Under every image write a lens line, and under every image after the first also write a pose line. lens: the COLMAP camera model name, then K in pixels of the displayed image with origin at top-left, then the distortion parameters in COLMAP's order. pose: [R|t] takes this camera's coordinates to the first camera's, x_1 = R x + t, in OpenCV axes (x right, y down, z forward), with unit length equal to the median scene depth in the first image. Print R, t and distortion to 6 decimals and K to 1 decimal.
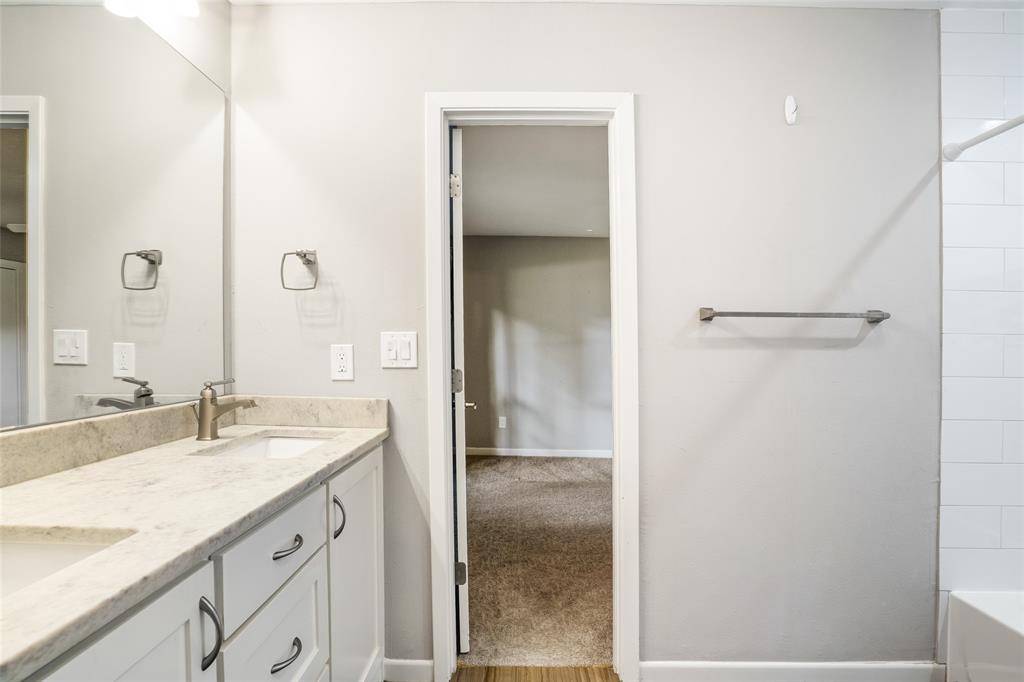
lens RADIAL K [[480.1, 0, 511.9], [0, 480.1, 344.2], [0, 0, 1]] dist [-0.042840, 0.010884]
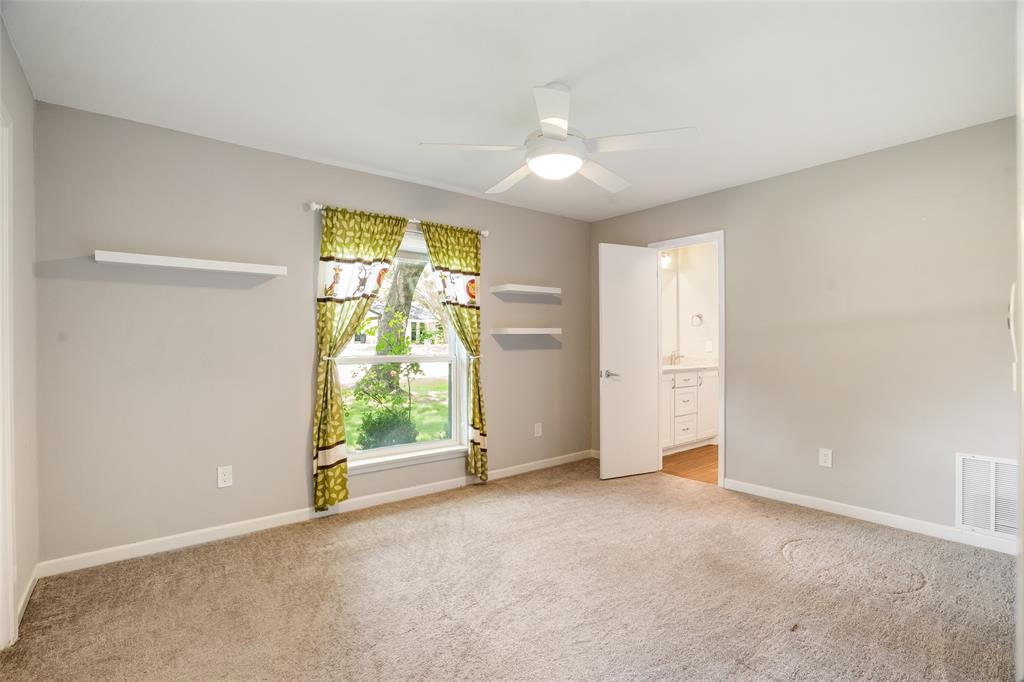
lens RADIAL K [[480.1, 0, 514.3], [0, 480.1, 341.3], [0, 0, 1]] dist [-0.042840, 0.010884]
pose [[0.628723, -0.001834, -0.777627, 1.400759], [-0.002853, 0.999985, -0.004664, 0.020313], [0.777624, 0.005151, 0.628708, -2.189339]]
